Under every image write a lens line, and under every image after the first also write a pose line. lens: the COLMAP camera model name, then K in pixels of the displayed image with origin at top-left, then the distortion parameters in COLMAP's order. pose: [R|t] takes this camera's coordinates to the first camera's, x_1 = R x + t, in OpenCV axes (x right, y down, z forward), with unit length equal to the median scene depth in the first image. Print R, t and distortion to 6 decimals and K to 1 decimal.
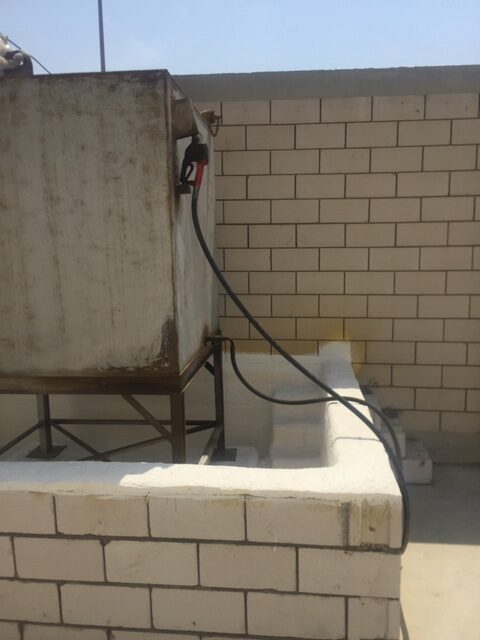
lens RADIAL K [[545.6, 0, 245.6], [0, 545.6, 317.8], [0, 0, 1]] dist [0.073131, -0.095994]
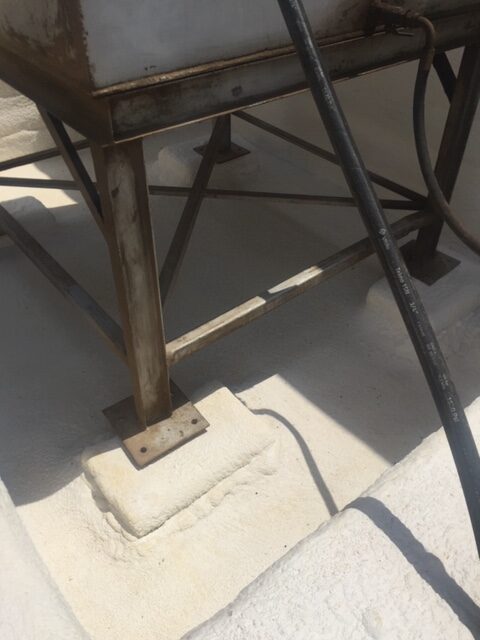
lens RADIAL K [[545.6, 0, 238.6], [0, 545.6, 323.6], [0, 0, 1]] dist [0.073131, -0.095994]
pose [[0.701390, 0.491475, -0.516240, 0.216726], [-0.127456, 0.799072, 0.587571, -0.000805], [0.701289, -0.346319, 0.623103, 0.815199]]
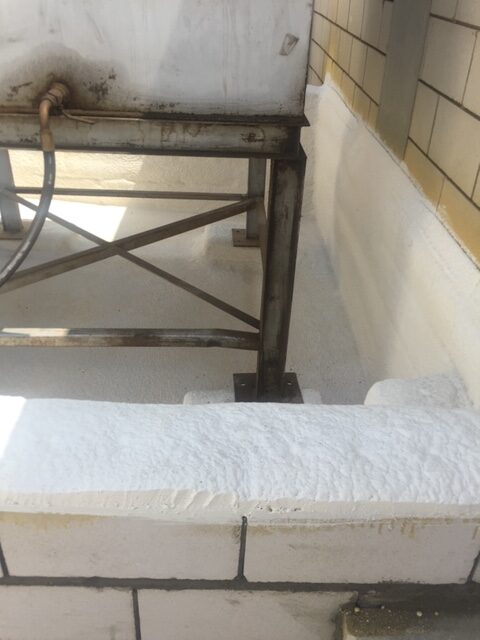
lens RADIAL K [[545.6, 0, 239.6], [0, 545.6, 320.2], [0, 0, 1]] dist [0.073131, -0.095994]
pose [[0.097061, 0.550992, -0.828846, 0.484954], [-0.164168, 0.830235, 0.532691, -0.080839], [0.981646, 0.084366, 0.171039, 1.430926]]
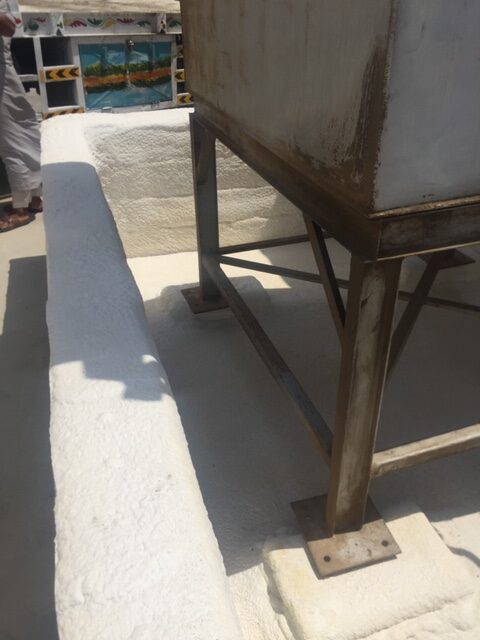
lens RADIAL K [[545.6, 0, 238.1], [0, 545.6, 322.2], [0, 0, 1]] dist [0.073131, -0.095994]
pose [[0.405775, 0.507241, -0.760299, 0.176855], [-0.118688, 0.854061, 0.506451, -0.015911], [0.906234, -0.115267, 0.406760, 0.778212]]
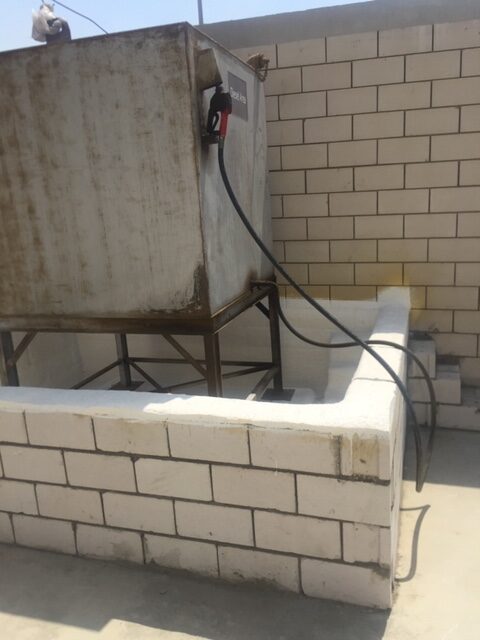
lens RADIAL K [[545.6, 0, 247.0], [0, 545.6, 318.2], [0, 0, 1]] dist [0.073131, -0.095994]
pose [[0.979359, 0.006041, -0.202039, 0.171965], [0.013048, 0.995579, 0.093017, 0.007755], [0.201708, -0.093733, 0.974950, -0.037411]]
